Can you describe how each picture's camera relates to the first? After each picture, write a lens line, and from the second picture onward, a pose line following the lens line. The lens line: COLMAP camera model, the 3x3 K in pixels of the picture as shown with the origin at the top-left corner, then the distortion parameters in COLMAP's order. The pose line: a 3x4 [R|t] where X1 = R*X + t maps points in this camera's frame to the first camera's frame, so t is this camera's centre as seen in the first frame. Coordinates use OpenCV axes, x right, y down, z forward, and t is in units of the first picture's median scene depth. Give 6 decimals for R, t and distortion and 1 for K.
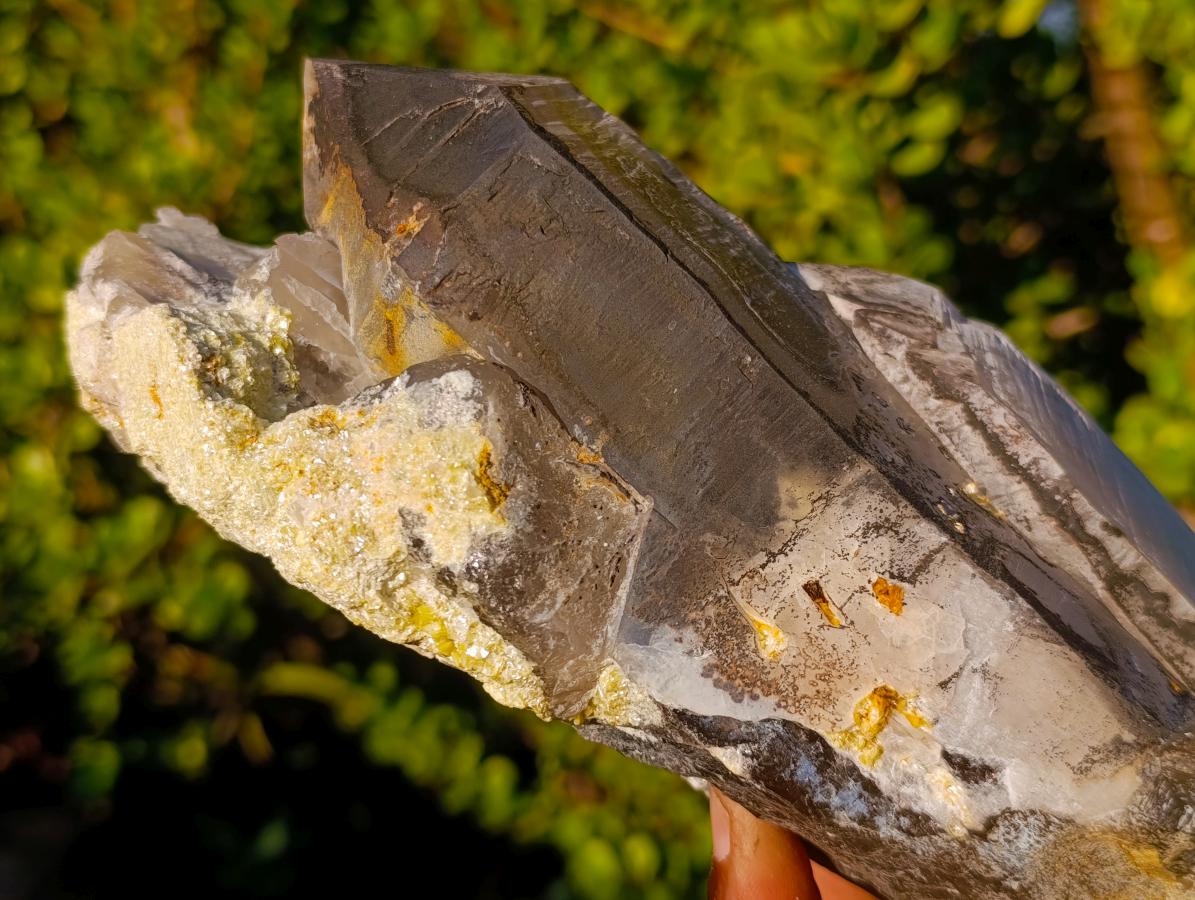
lens RADIAL K [[1757.8, 0, 618.1], [0, 1757.8, 424.4], [0, 0, 1]] dist [0.320534, -2.010016]
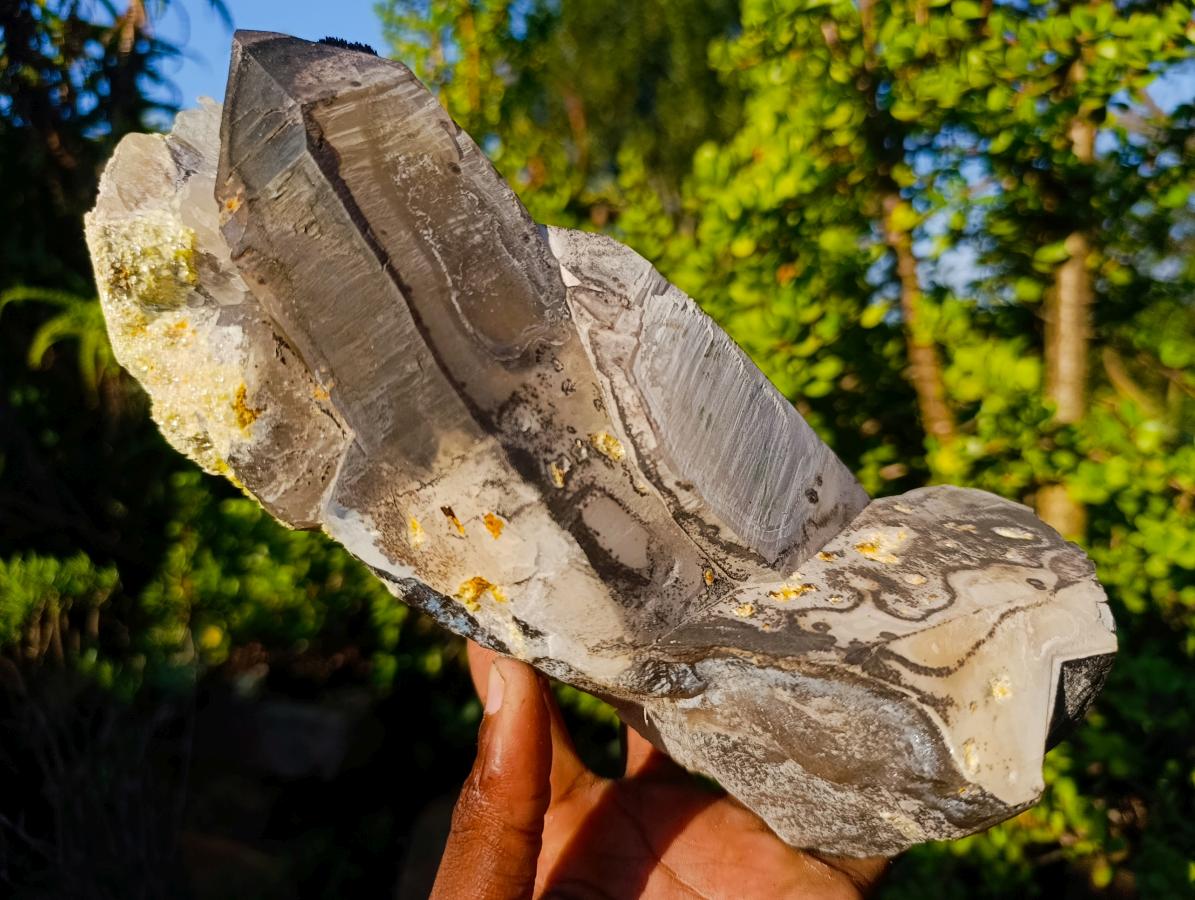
lens RADIAL K [[867.9, 0, 649.0], [0, 867.9, 412.3], [0, 0, 1]] dist [0.003654, -0.121821]
pose [[0.965870, 0.220192, -0.136422, 0.362646], [-0.138986, 0.884986, 0.444391, -0.339715], [0.218583, -0.410263, 0.885384, 0.407833]]
